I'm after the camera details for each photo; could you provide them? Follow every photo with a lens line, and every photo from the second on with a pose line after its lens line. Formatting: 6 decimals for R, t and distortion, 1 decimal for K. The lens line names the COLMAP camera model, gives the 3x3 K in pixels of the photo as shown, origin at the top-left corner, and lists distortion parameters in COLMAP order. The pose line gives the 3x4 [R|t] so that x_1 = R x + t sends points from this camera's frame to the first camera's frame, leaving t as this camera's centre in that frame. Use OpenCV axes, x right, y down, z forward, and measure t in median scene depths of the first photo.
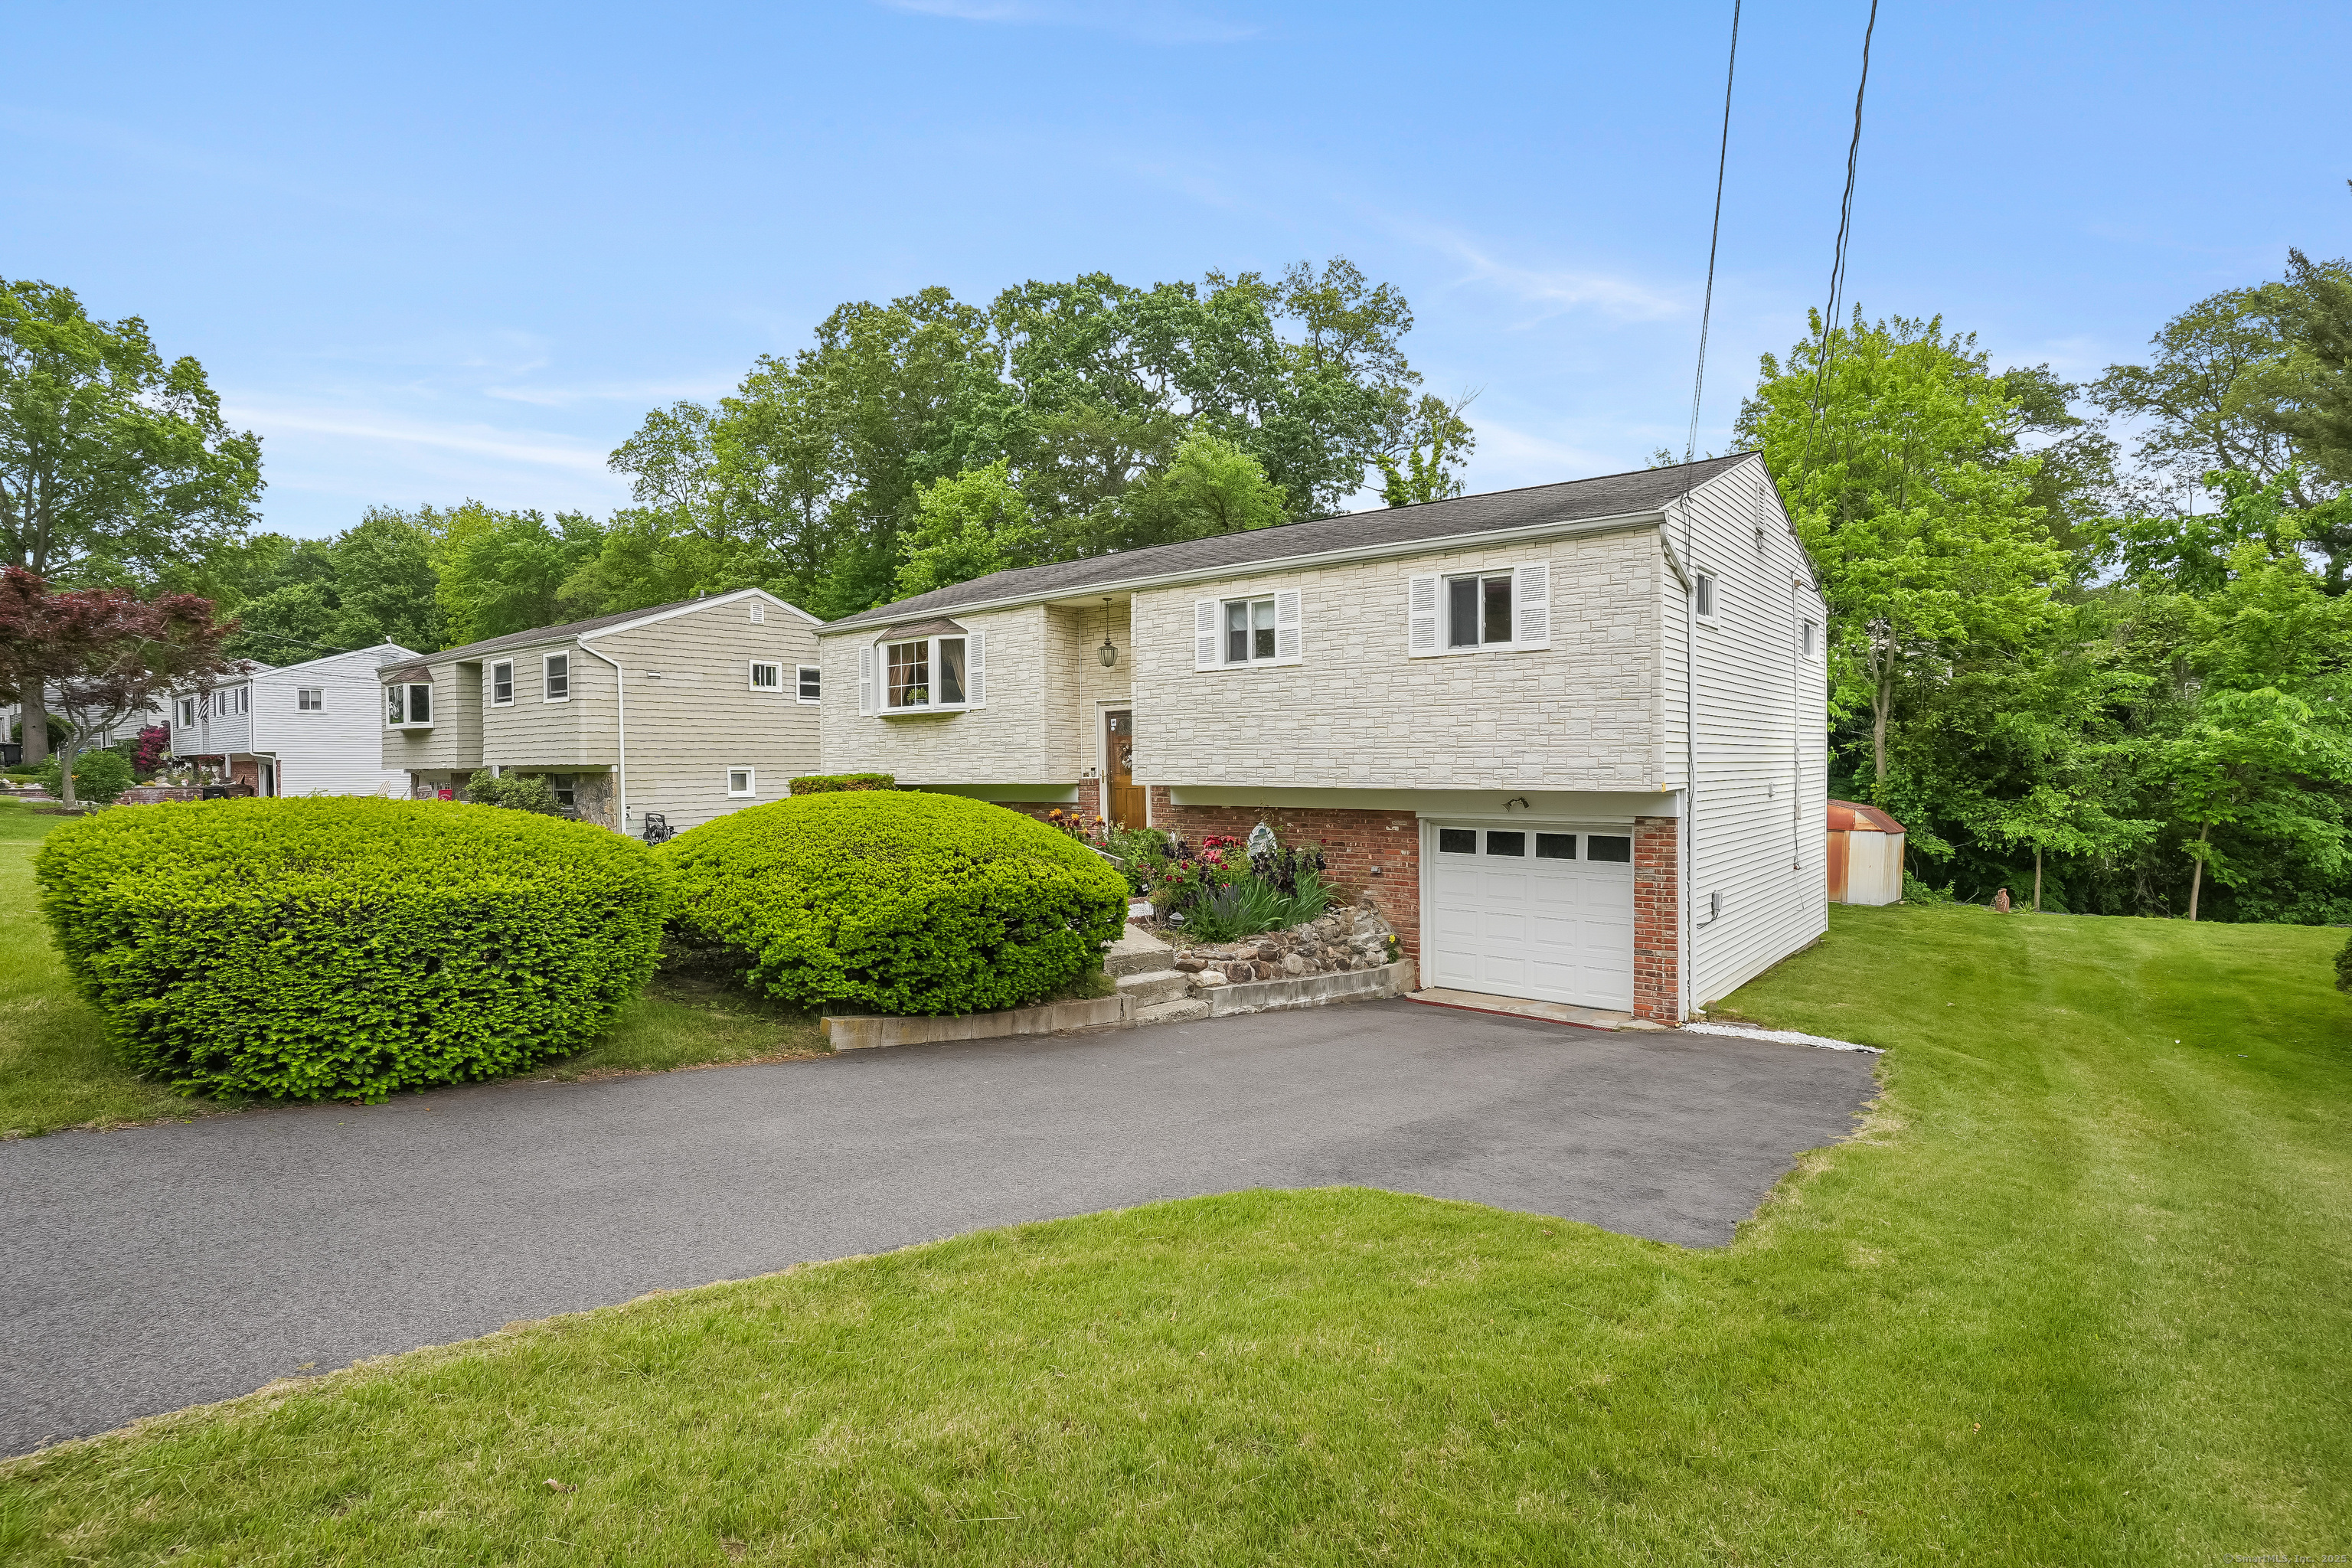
lens RADIAL K [[1150.2, 0, 1176.0], [0, 1150.2, 784.0], [0, 0, 1]] dist [-0.084448, 0.038040]
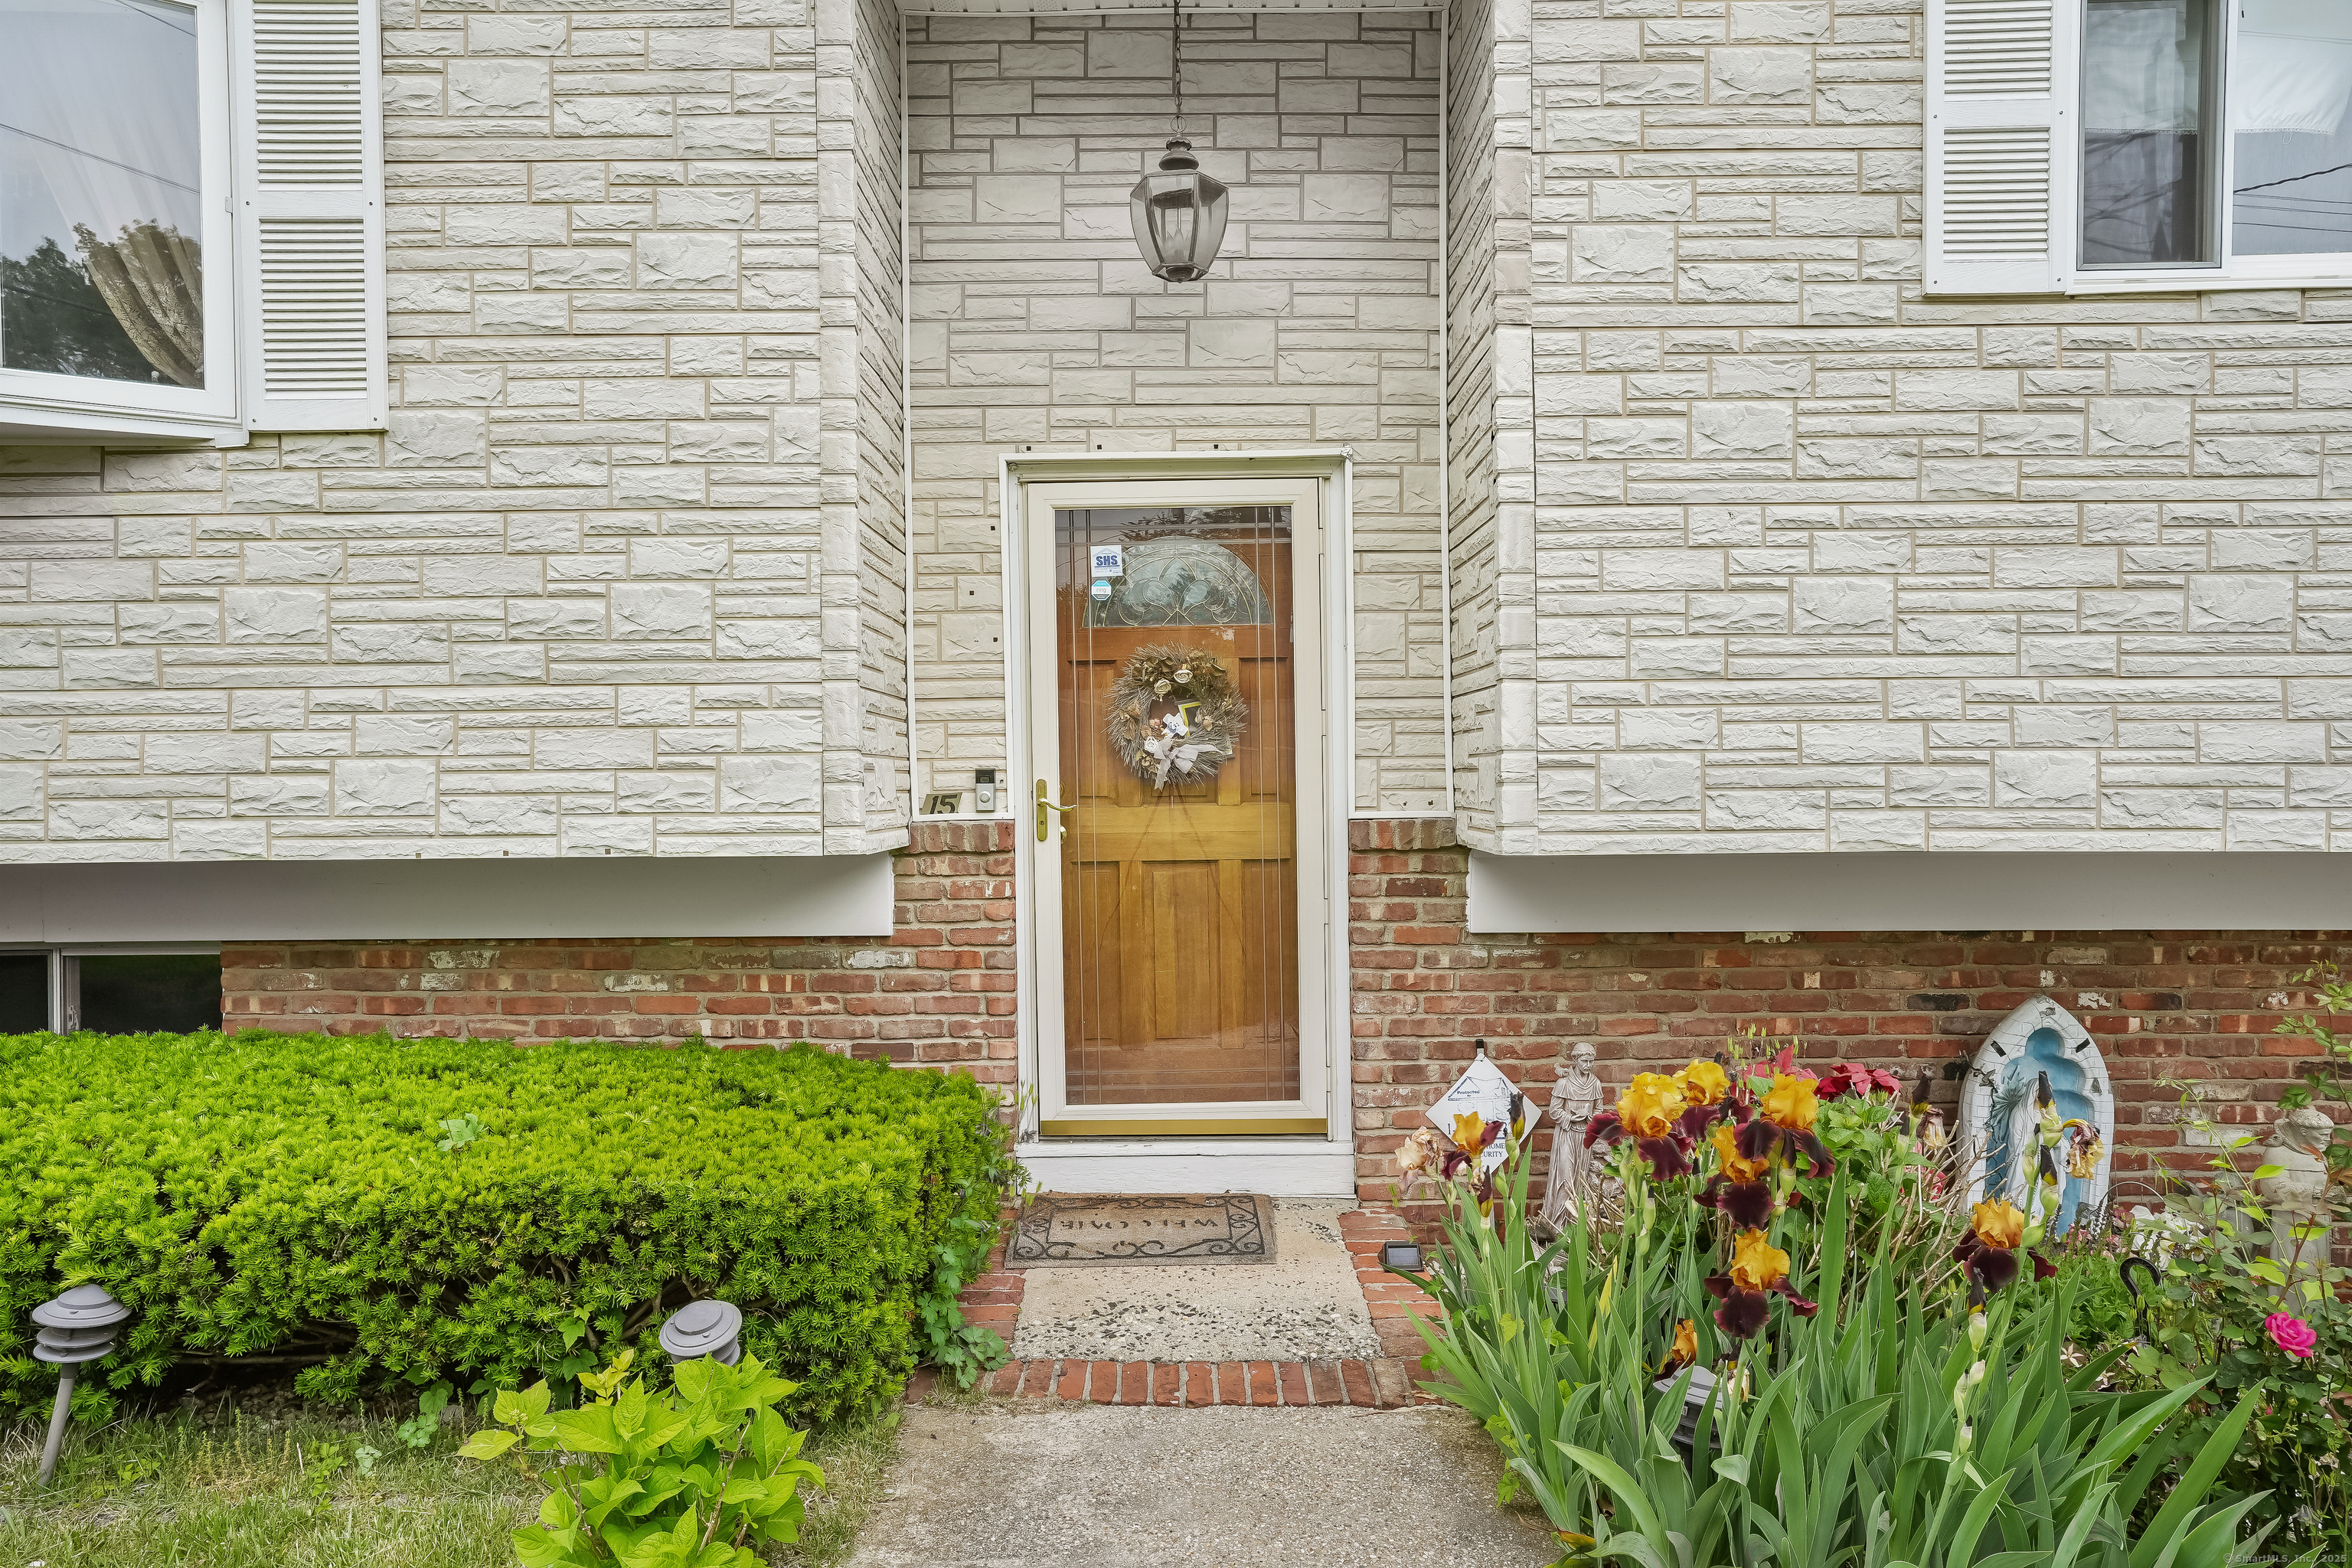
lens RADIAL K [[1487.8, 0, 1176.0], [0, 1487.8, 784.0], [0, 0, 1]] dist [0.003900, 0.001843]
pose [[0.775413, -0.002965, 0.631448, -0.250272], [0.012212, 0.999872, -0.010302, -0.009506], [-0.631337, 0.015700, 0.775350, 0.869466]]
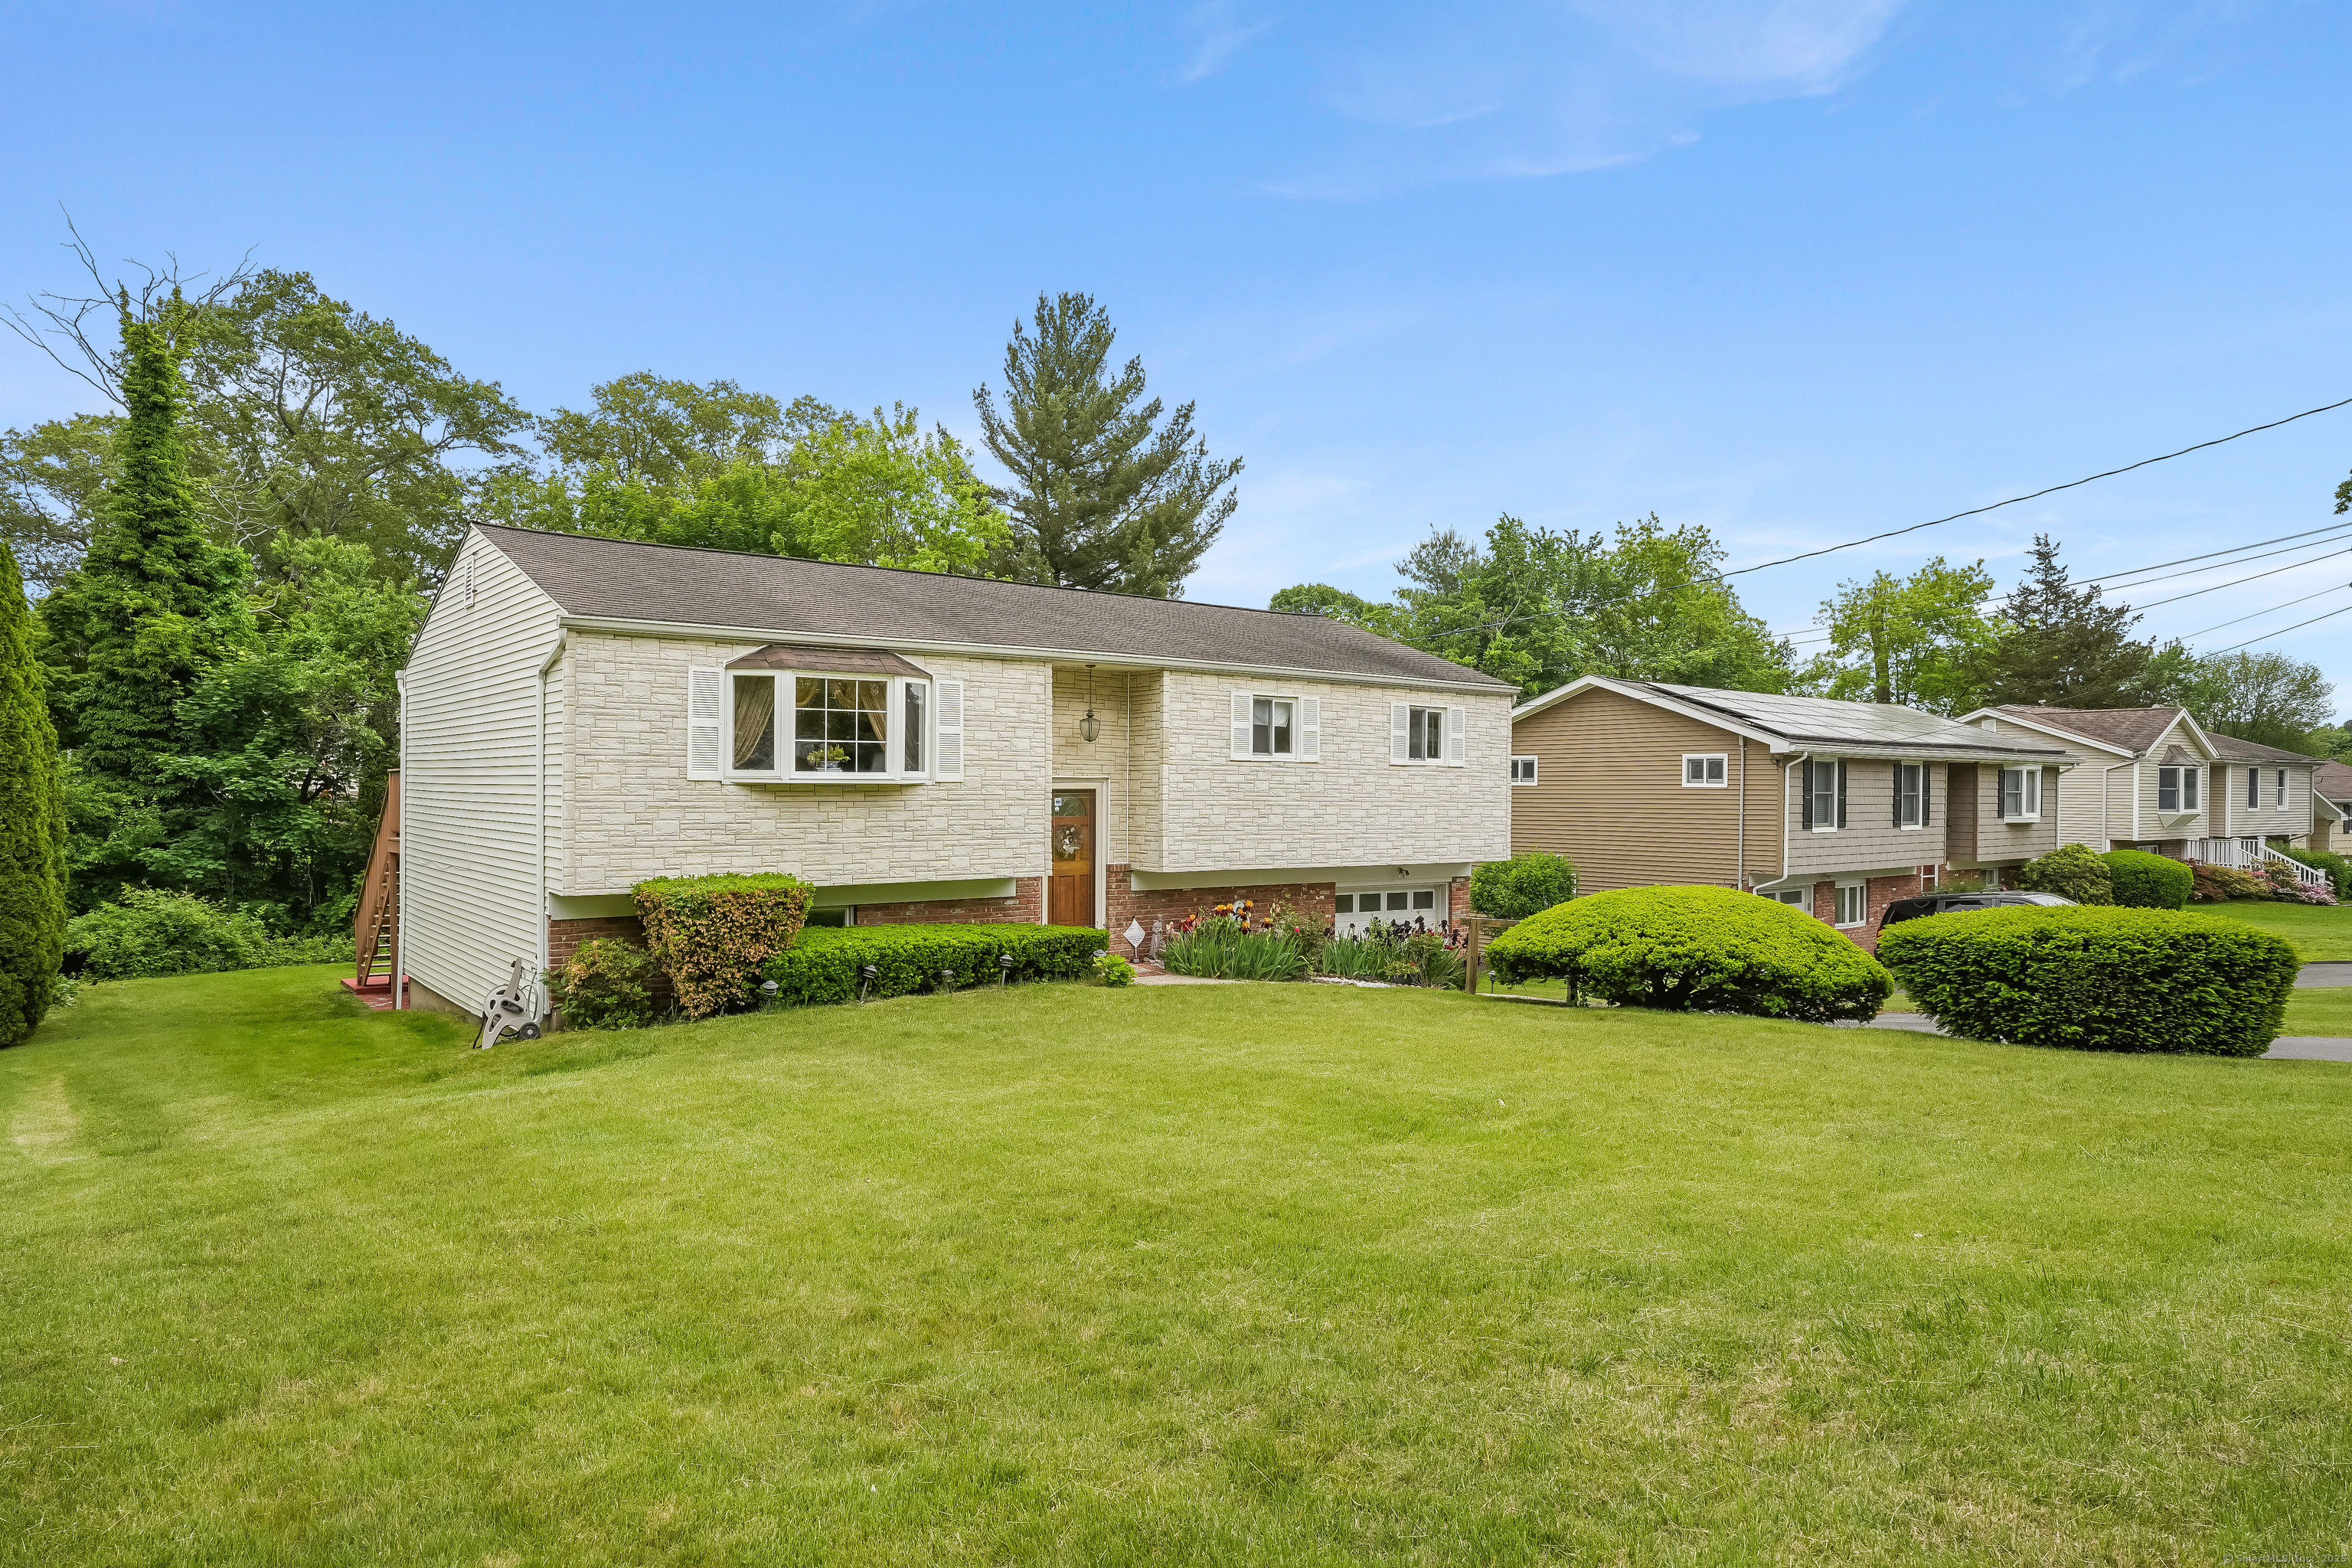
lens RADIAL K [[1410.2, 0, 1176.0], [0, 1410.2, 784.0], [0, 0, 1]] dist [-0.001141, -0.000088]
pose [[0.218697, 0.011255, 0.975728, -1.220351], [0.008281, 0.999876, -0.013389, -0.058715], [-0.975758, 0.011008, 0.218577, 0.760779]]
